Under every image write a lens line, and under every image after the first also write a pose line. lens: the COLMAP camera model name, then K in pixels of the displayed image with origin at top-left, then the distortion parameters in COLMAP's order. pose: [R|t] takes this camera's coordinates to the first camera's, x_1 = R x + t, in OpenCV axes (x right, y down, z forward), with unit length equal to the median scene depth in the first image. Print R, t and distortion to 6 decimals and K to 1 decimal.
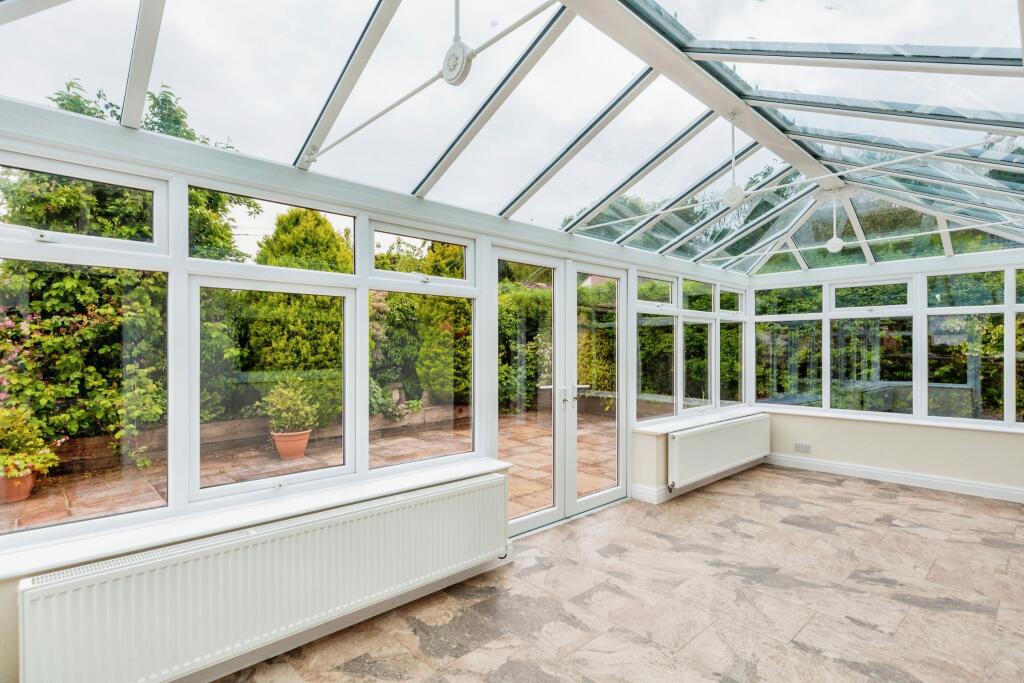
lens RADIAL K [[515.2, 0, 512.6], [0, 515.2, 346.5], [0, 0, 1]] dist [-0.000377, 0.000120]
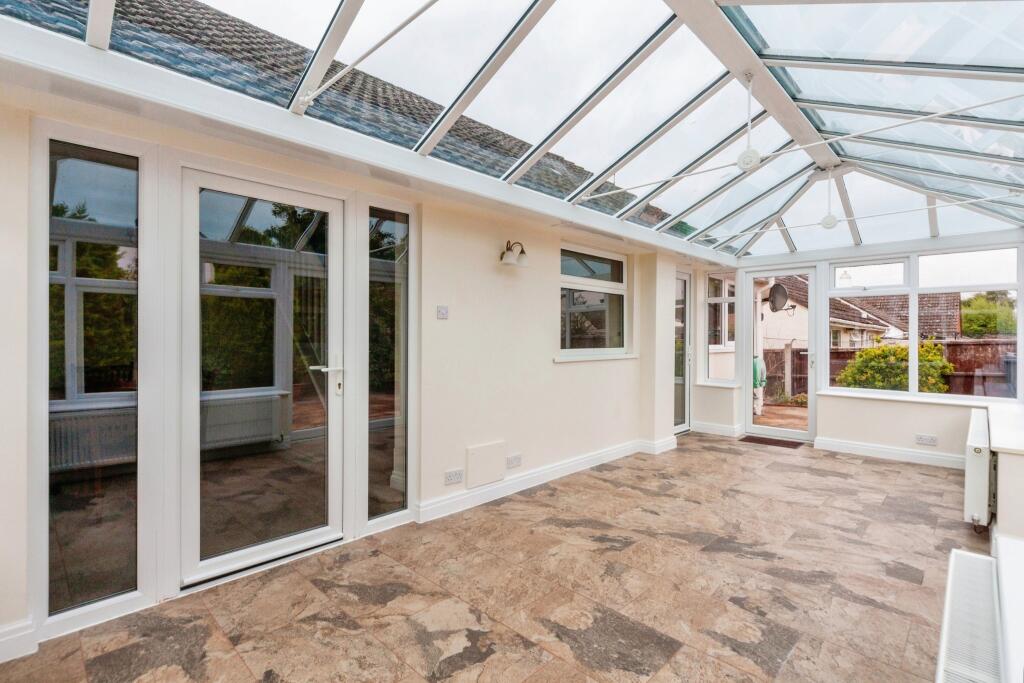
lens RADIAL K [[473.8, 0, 510.4], [0, 473.8, 338.2], [0, 0, 1]] dist [0.001616, 0.000221]
pose [[-0.999633, -0.003635, -0.026862, 0.889562], [-0.003622, 0.999993, -0.000505, 0.040586], [0.026864, -0.000407, -0.999639, 1.858083]]
